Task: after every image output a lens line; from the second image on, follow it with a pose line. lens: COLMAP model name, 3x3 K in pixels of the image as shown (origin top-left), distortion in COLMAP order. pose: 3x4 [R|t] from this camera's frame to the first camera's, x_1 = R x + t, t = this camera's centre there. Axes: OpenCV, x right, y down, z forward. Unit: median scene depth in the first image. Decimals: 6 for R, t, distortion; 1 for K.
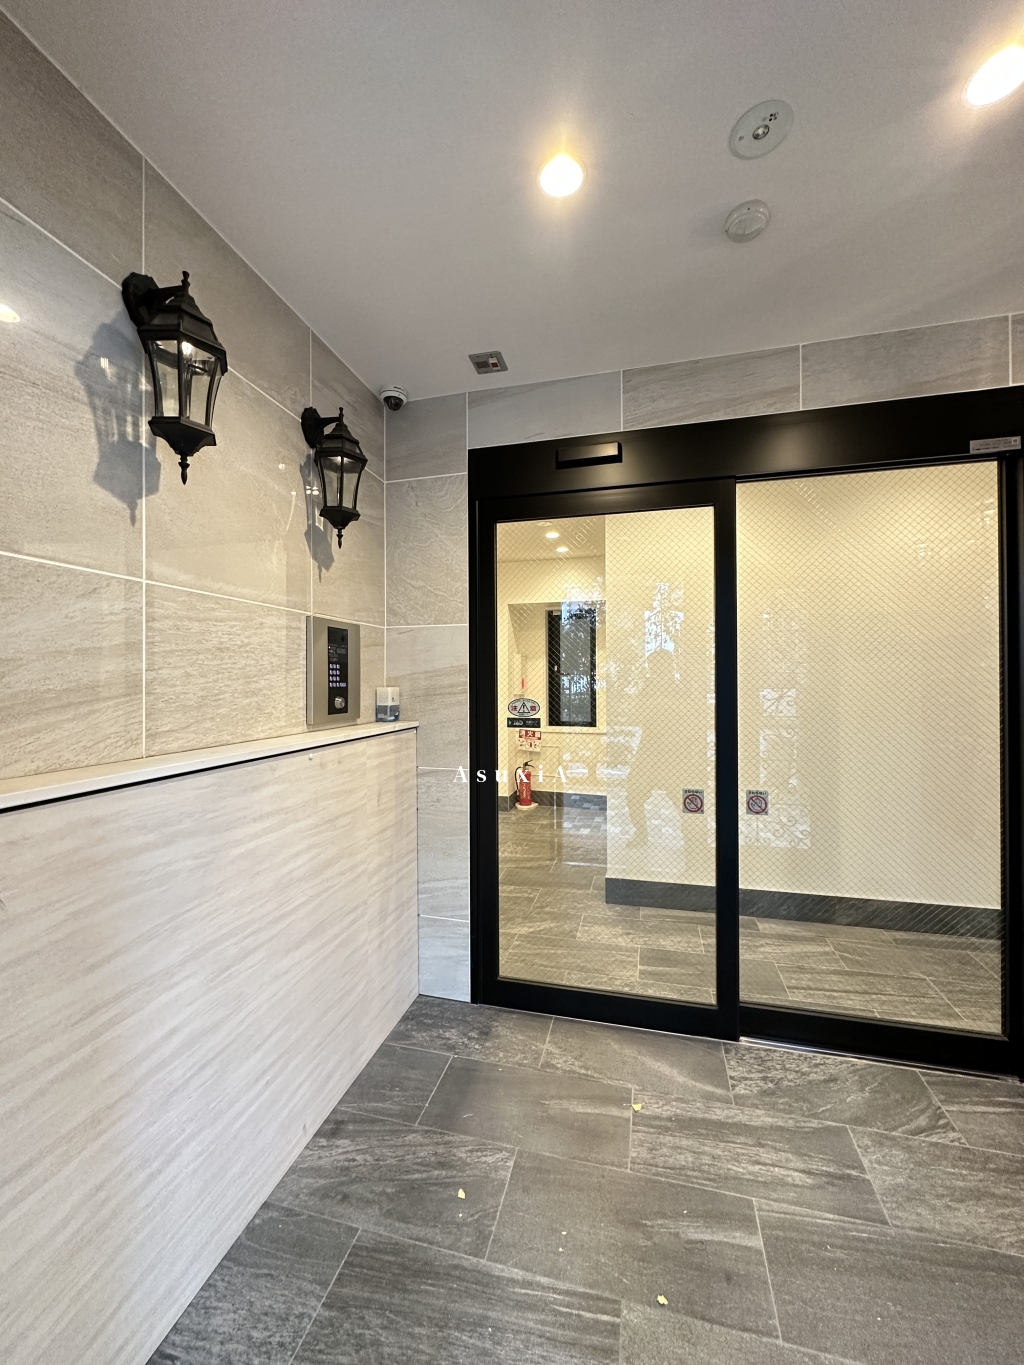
lens RADIAL K [[543.0, 0, 512.1], [0, 543.0, 680.0], [0, 0, 1]] dist [-0.001692, 0.000216]
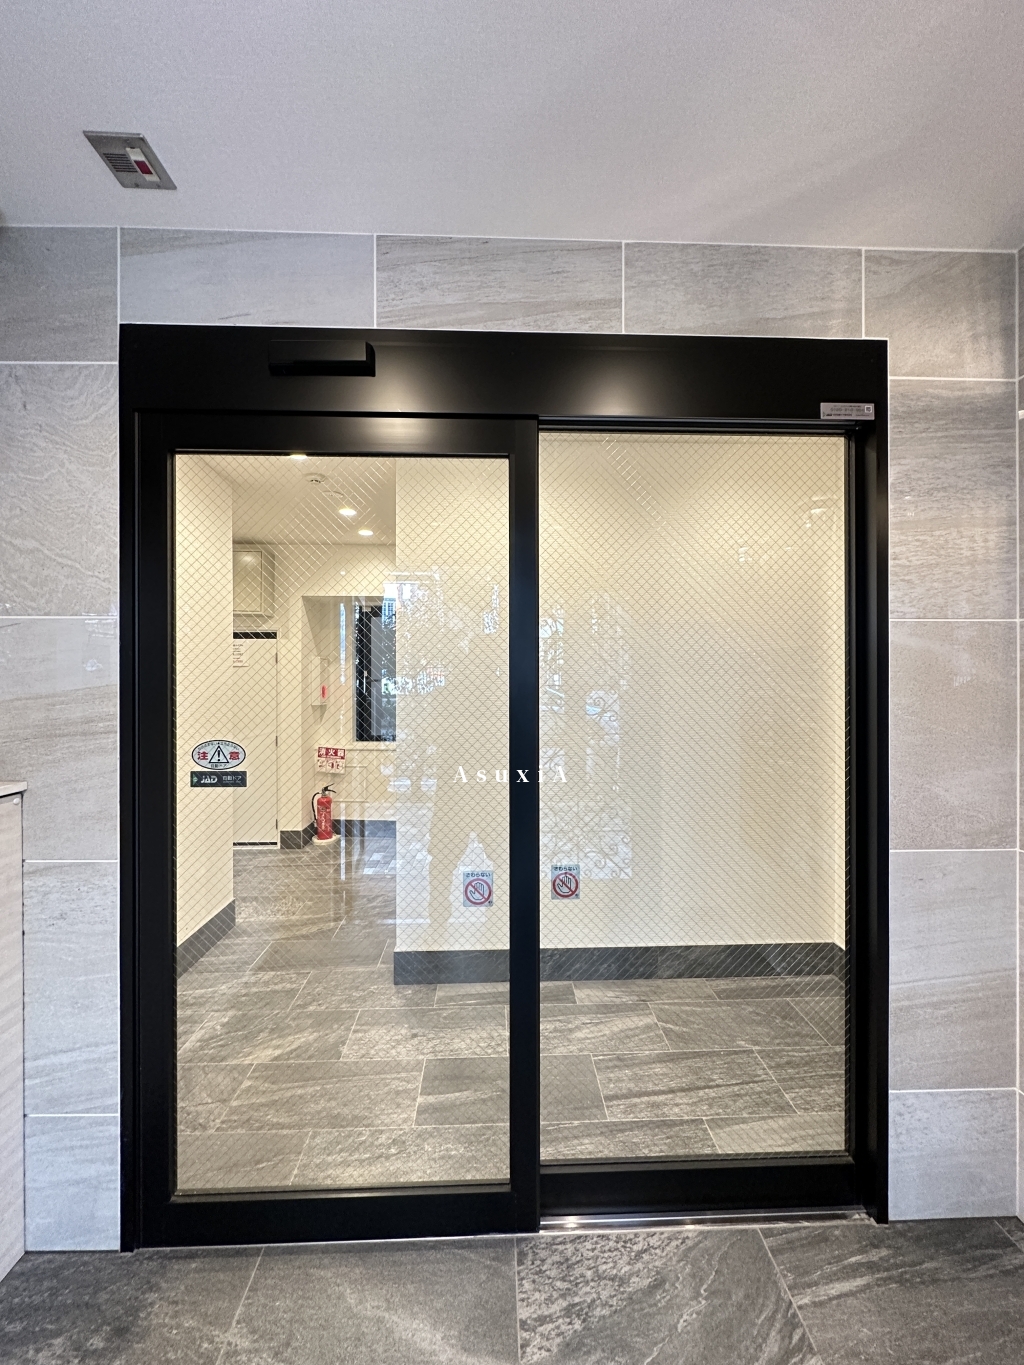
lens RADIAL K [[543.0, 0, 512.1], [0, 543.0, 680.0], [0, 0, 1]] dist [-0.001692, 0.000216]
pose [[0.959605, 0.004124, 0.281321, 0.190433], [-0.004413, 0.999990, 0.000394, -0.041122], [-0.281317, -0.001619, 0.959614, 0.350714]]
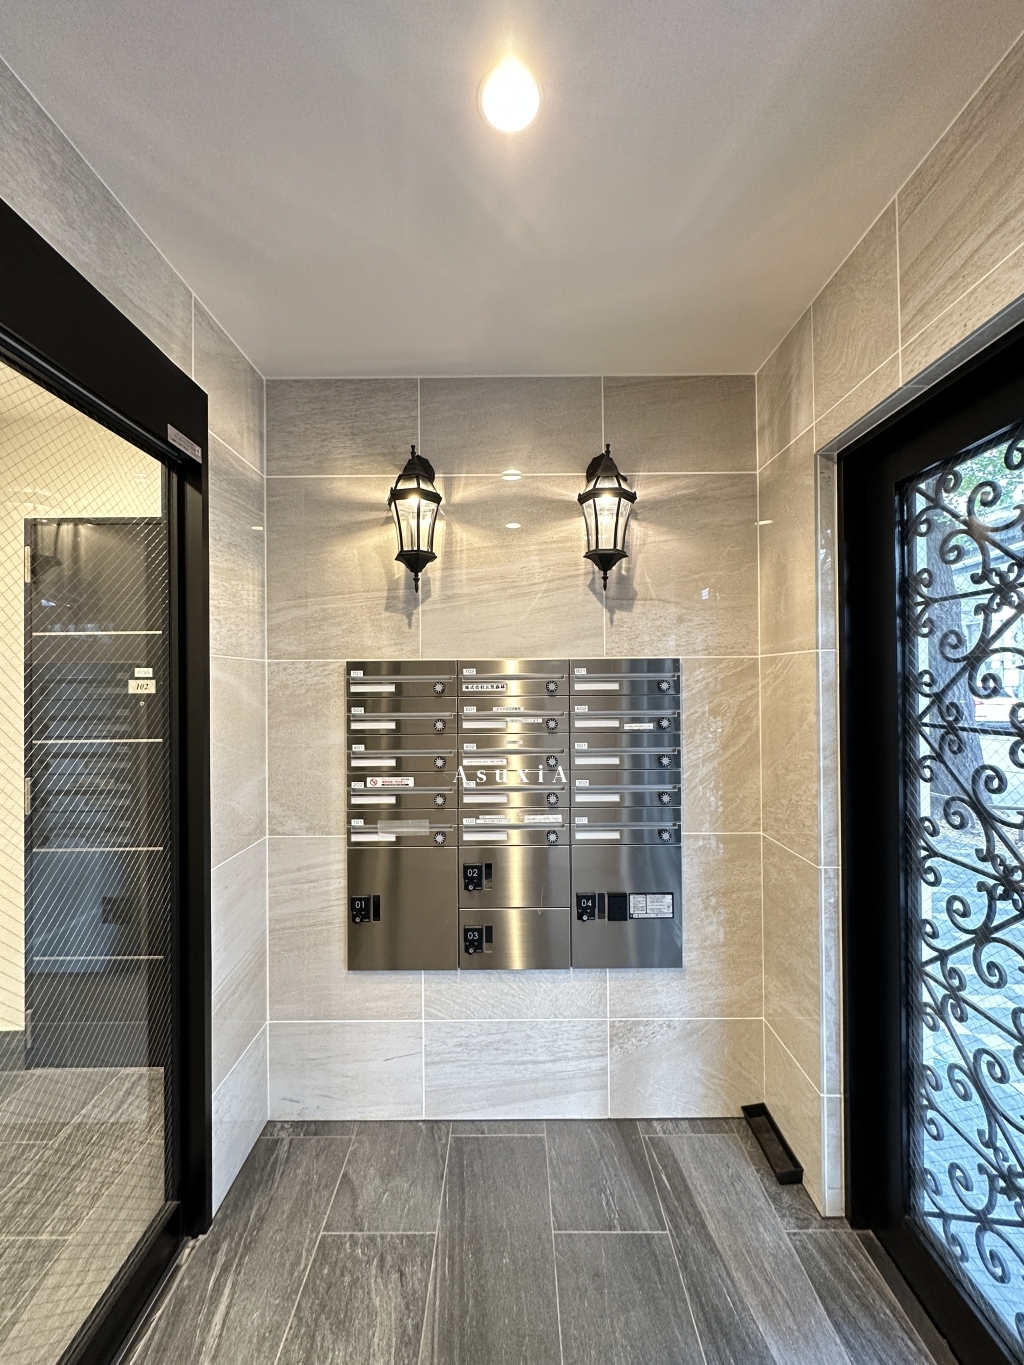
lens RADIAL K [[543.0, 0, 512.1], [0, 543.0, 680.0], [0, 0, 1]] dist [-0.001692, 0.000216]
pose [[-0.252247, 0.013843, 0.967564, 0.019459], [0.009303, 0.999886, -0.011880, -0.074054], [-0.967618, 0.006004, -0.252347, 0.676937]]
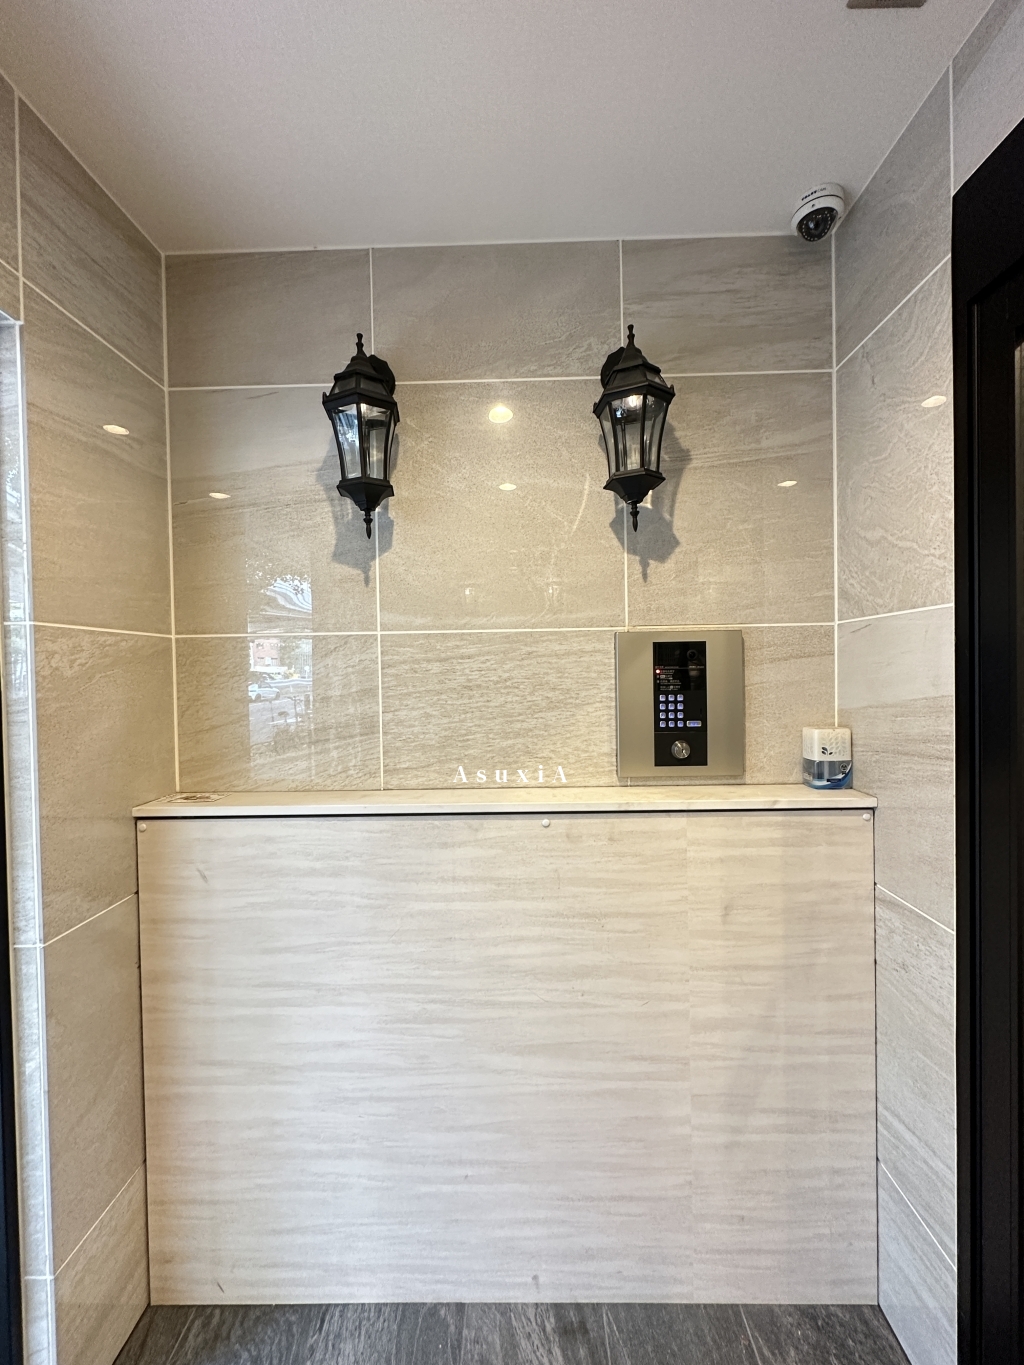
lens RADIAL K [[543.0, 0, 512.1], [0, 543.0, 680.0], [0, 0, 1]] dist [-0.001692, 0.000216]
pose [[0.231191, 0.016051, -0.972776, 0.299570], [0.017647, 0.999630, 0.020688, -0.065011], [0.972748, -0.021950, 0.230822, 0.631930]]
